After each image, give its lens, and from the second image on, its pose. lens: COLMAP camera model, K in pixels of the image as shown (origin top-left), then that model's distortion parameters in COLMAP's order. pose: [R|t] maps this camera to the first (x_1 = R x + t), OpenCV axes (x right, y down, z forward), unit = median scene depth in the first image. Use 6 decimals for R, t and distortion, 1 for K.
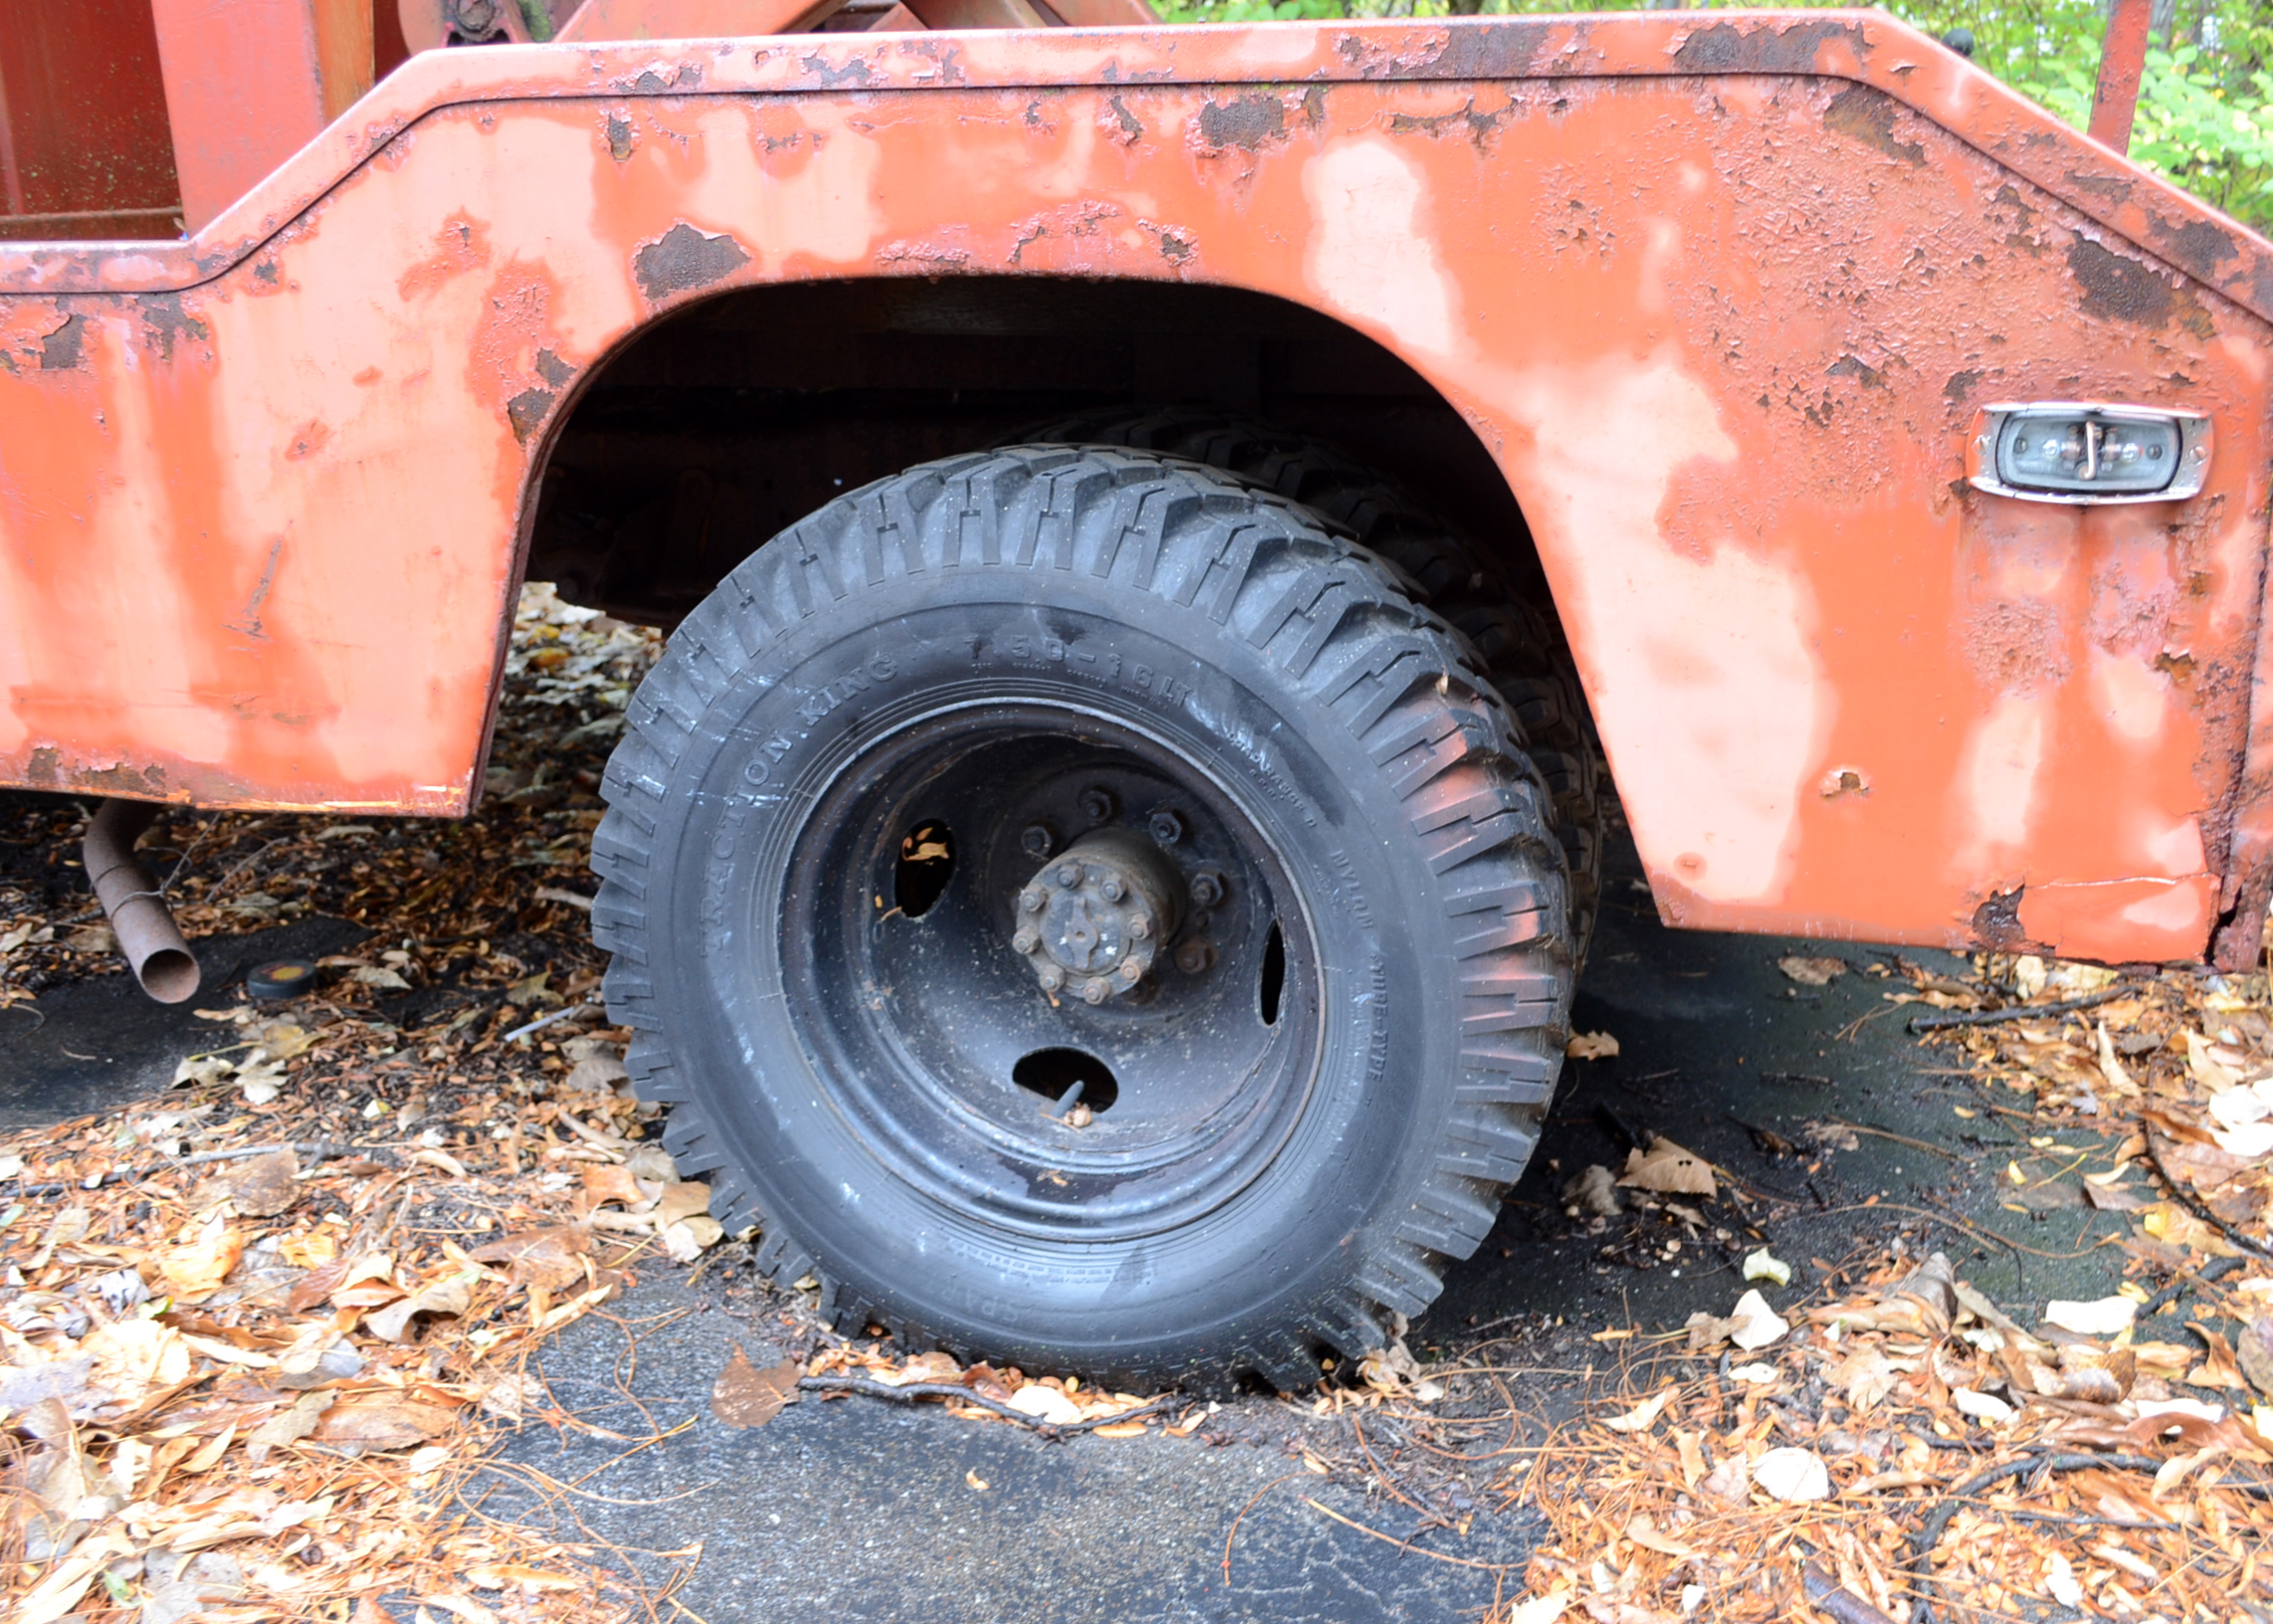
lens RADIAL K [[2197.9, 0, 1138.6], [0, 2197.9, 808.8], [0, 0, 1]] dist [-0.017988, 0.000000]
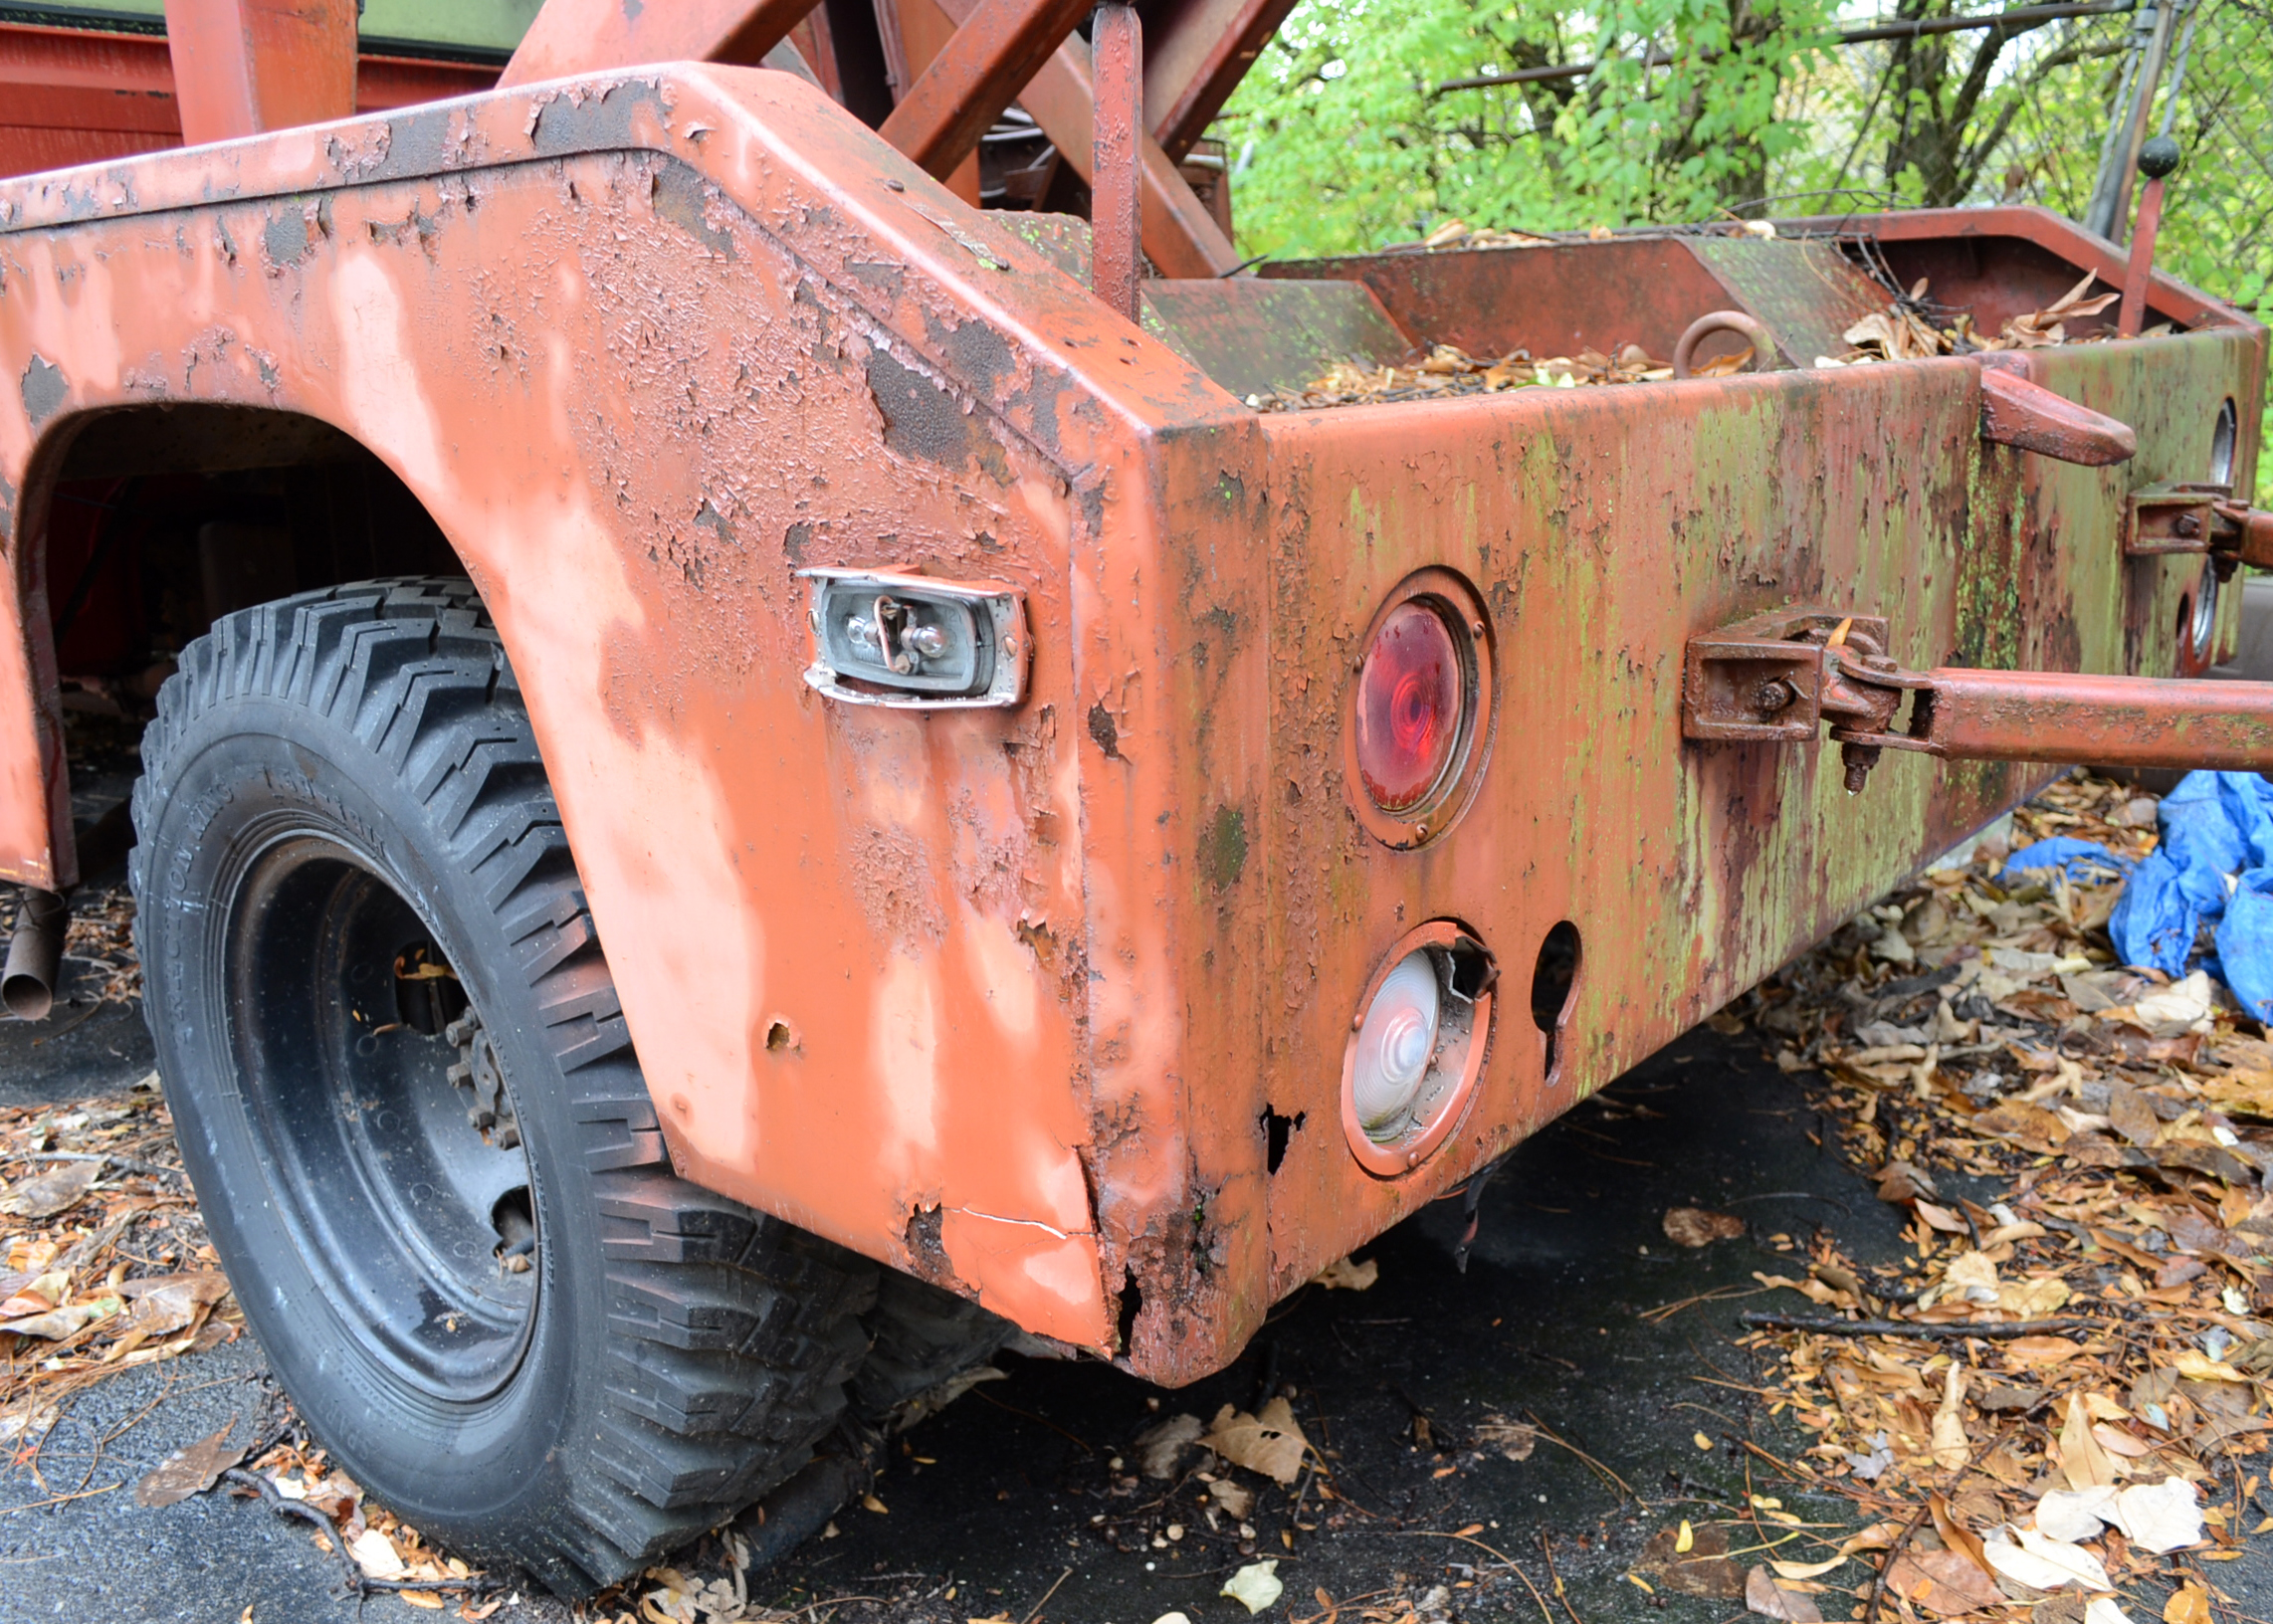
lens RADIAL K [[1906.0, 0, 1140.8], [0, 1906.0, 809.4], [0, 0, 1]] dist [-0.011452, 0.013322]
pose [[0.915350, 0.086750, -0.393203, 0.731851], [-0.102924, 0.994484, -0.020193, -0.096479], [0.389282, 0.058953, 0.919230, 0.427948]]
